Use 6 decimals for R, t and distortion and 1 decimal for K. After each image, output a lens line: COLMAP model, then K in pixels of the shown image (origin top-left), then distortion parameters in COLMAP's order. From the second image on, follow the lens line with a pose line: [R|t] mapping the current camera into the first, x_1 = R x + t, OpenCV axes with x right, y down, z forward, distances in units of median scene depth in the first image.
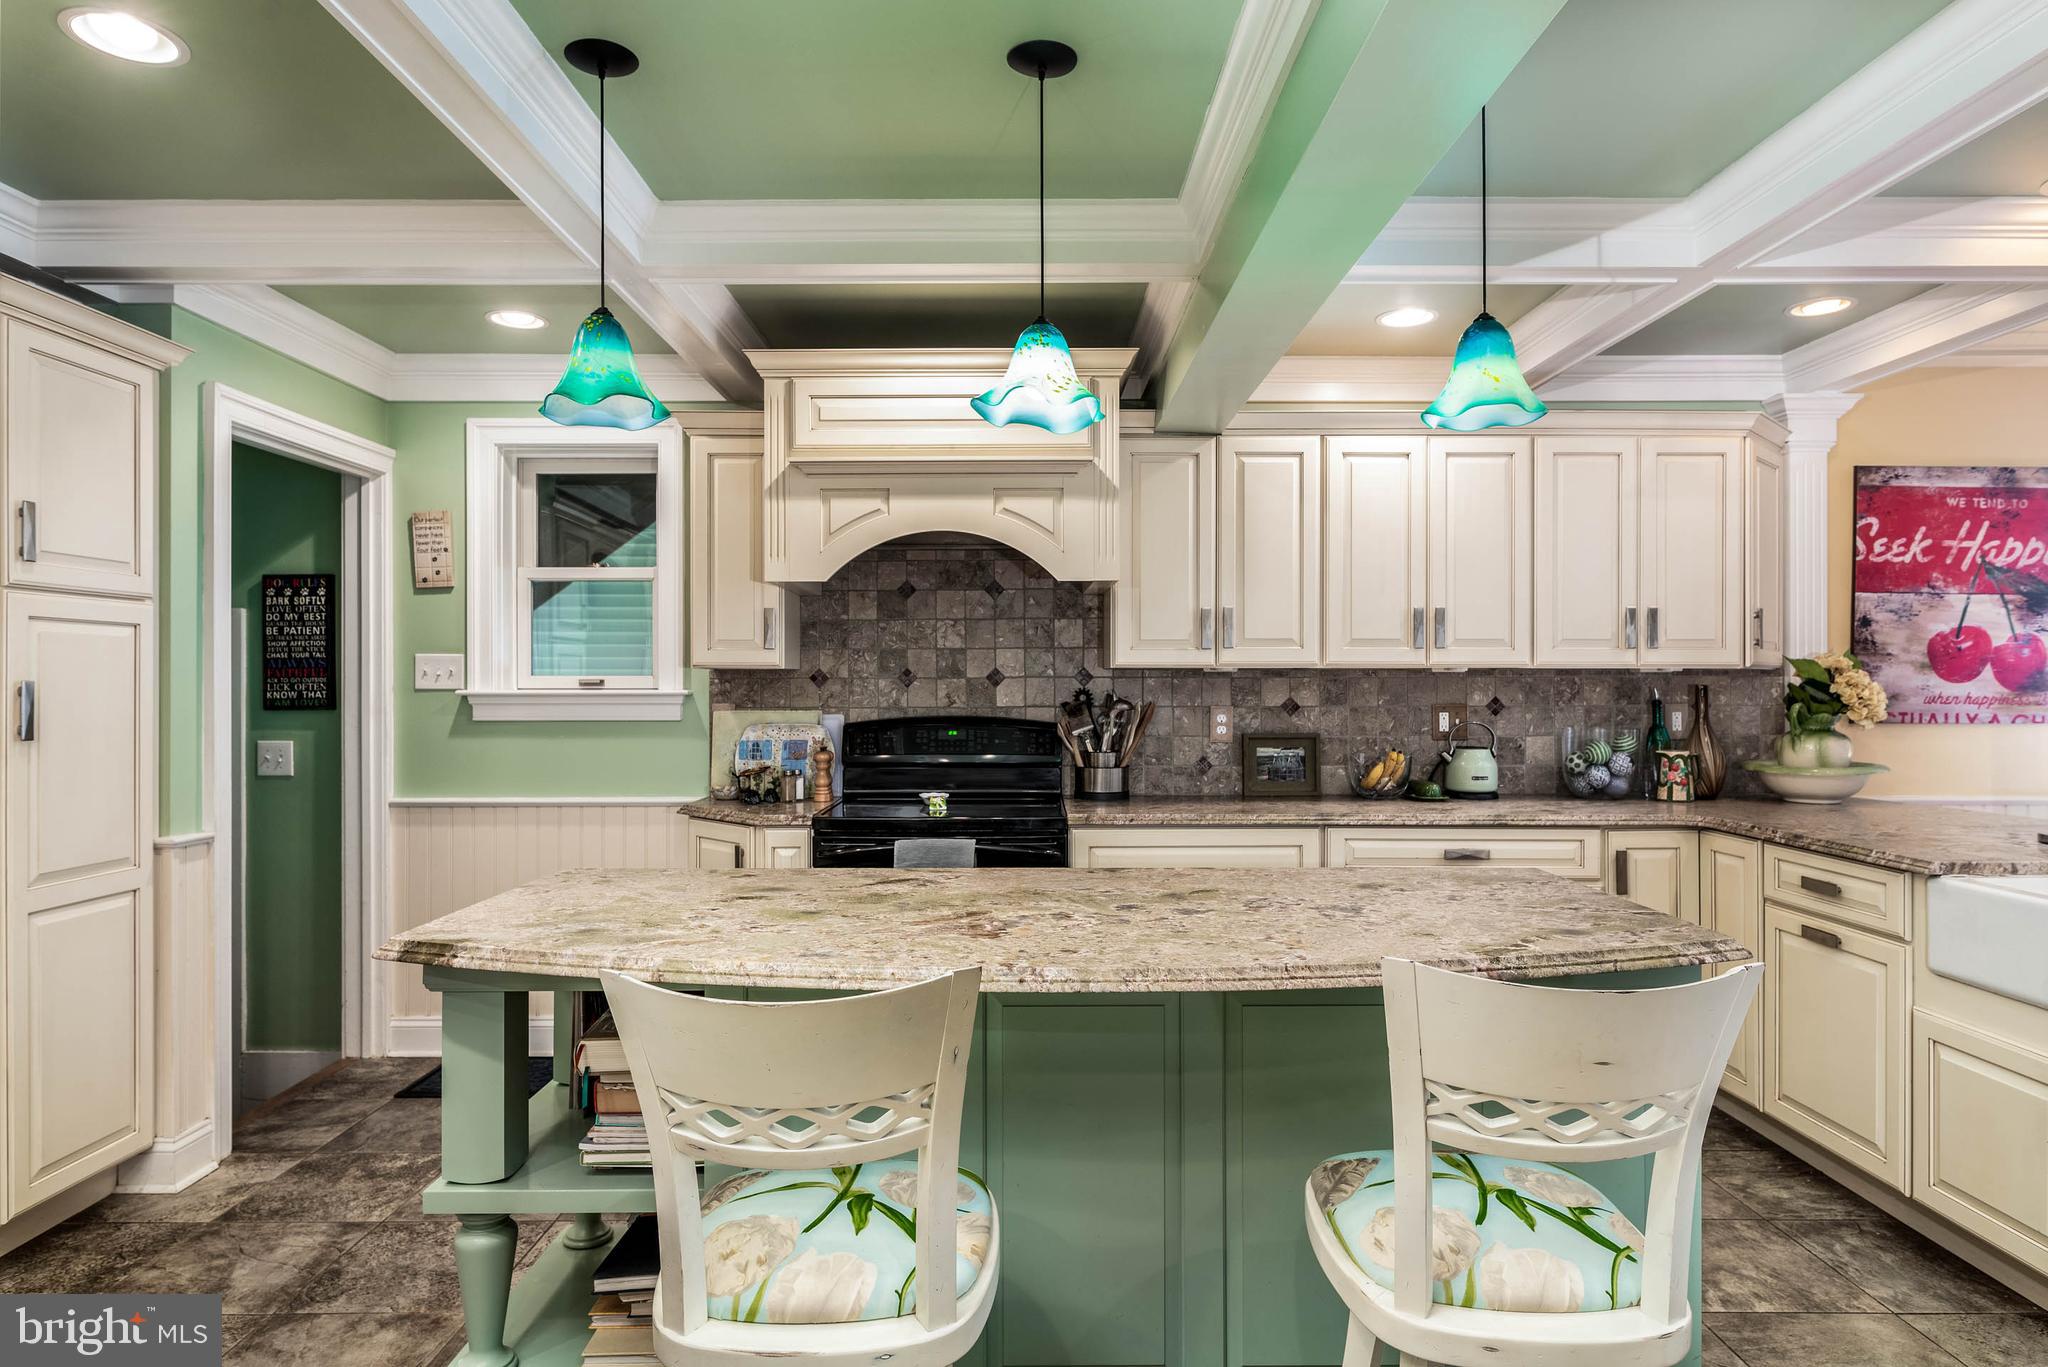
lens RADIAL K [[1178.9, 0, 1024.0], [0, 1178.9, 683.5], [0, 0, 1]] dist [0.000236, -0.000288]
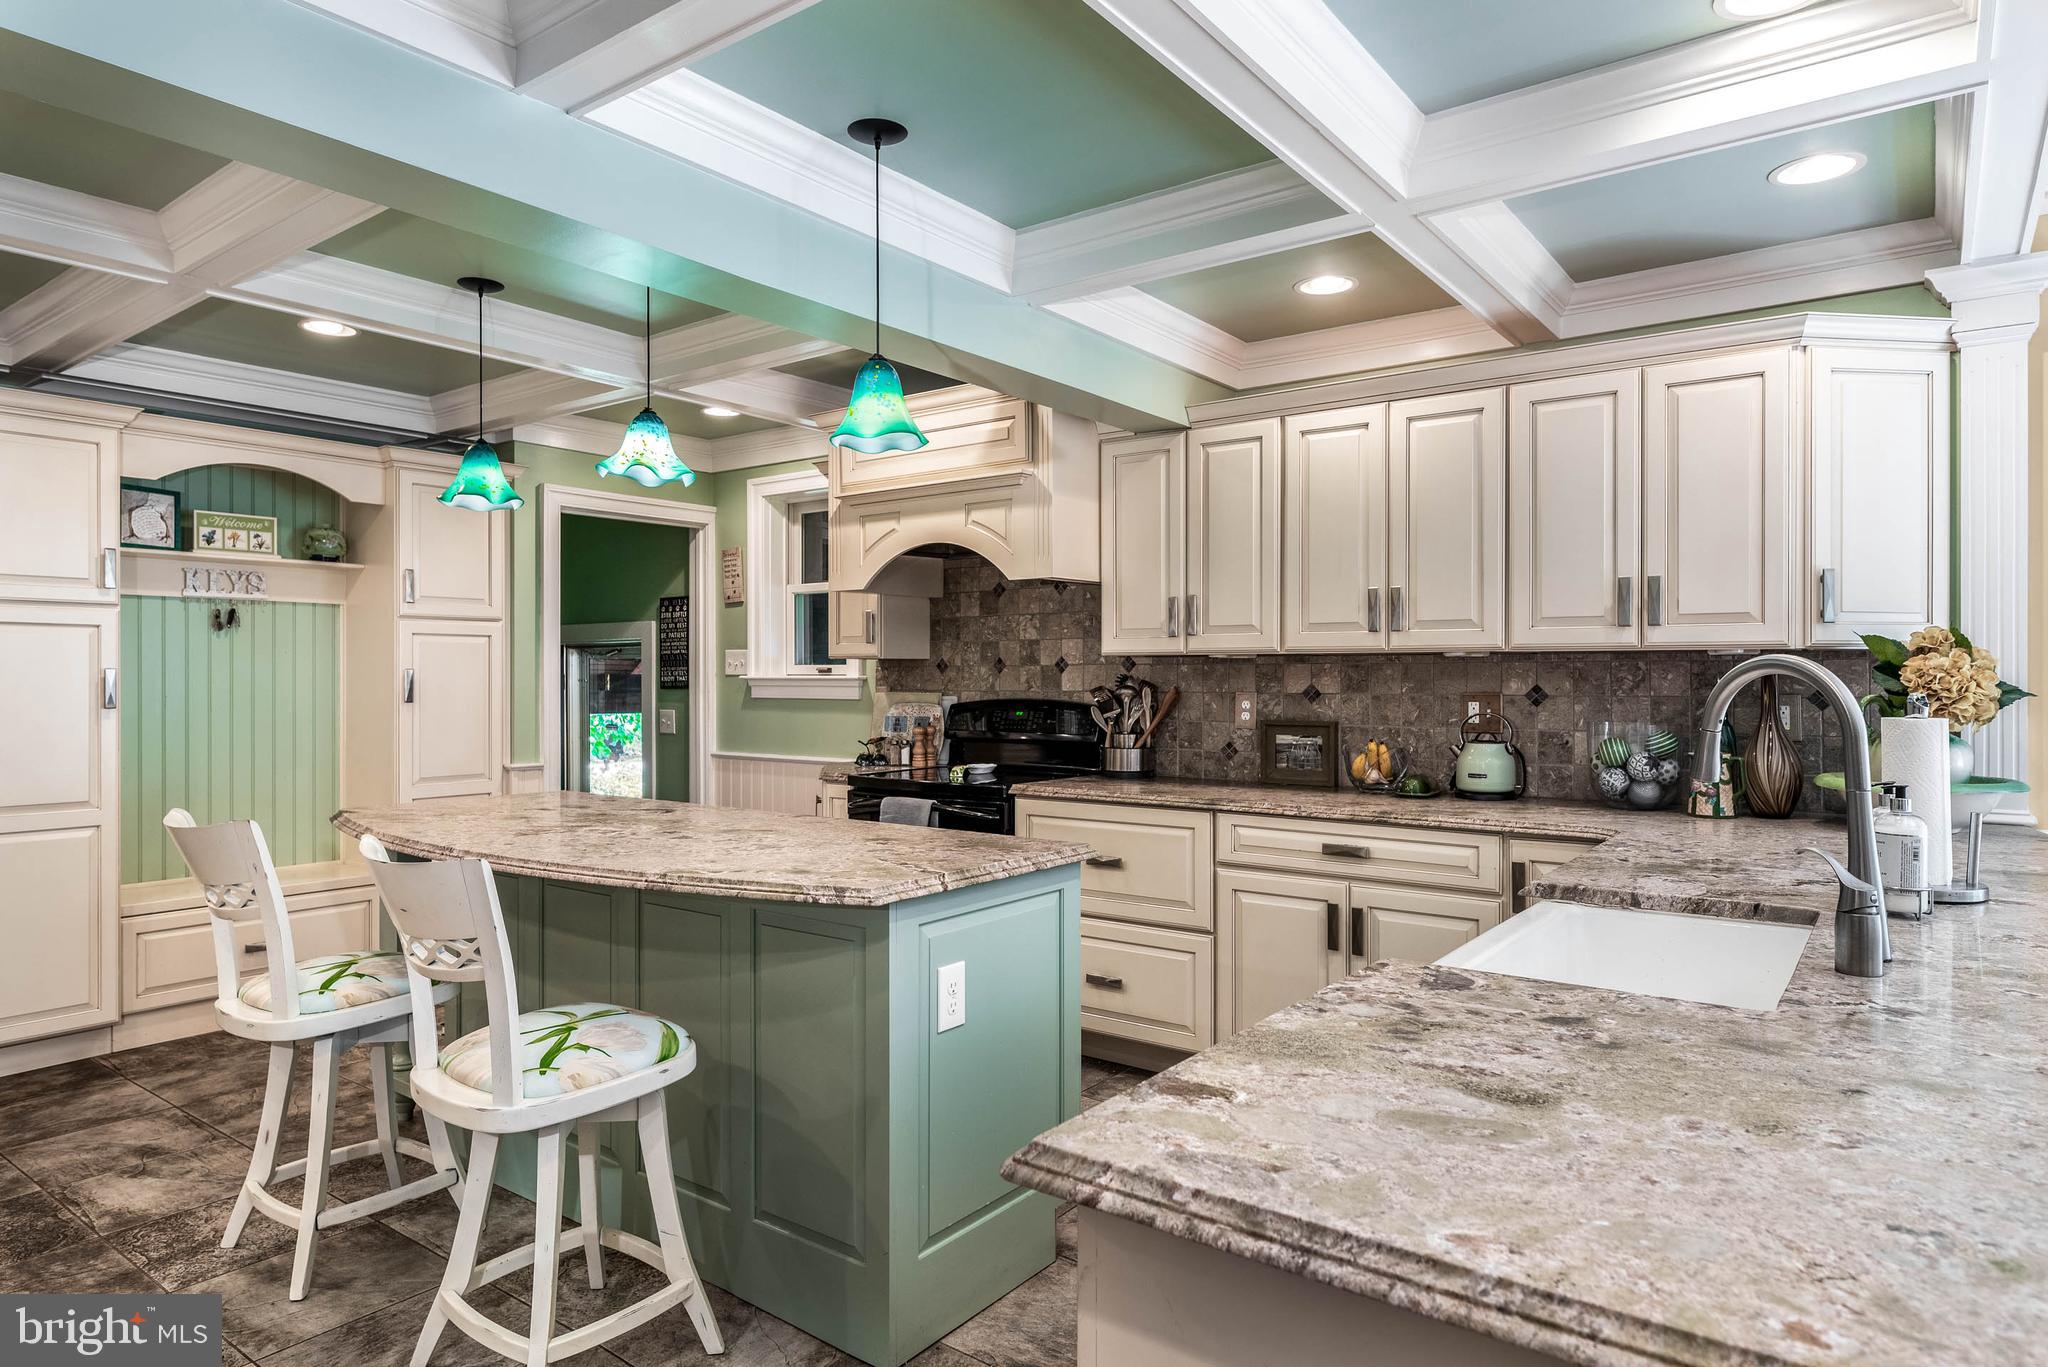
lens RADIAL K [[1200.9, 0, 1024.0], [0, 1200.9, 683.5], [0, 0, 1]] dist [-0.003578, -0.000143]
pose [[0.797068, 0.004799, -0.603871, 0.639434], [0.000800, 0.999959, 0.009002, 0.002194], [0.603889, -0.007658, 0.797032, 0.069583]]
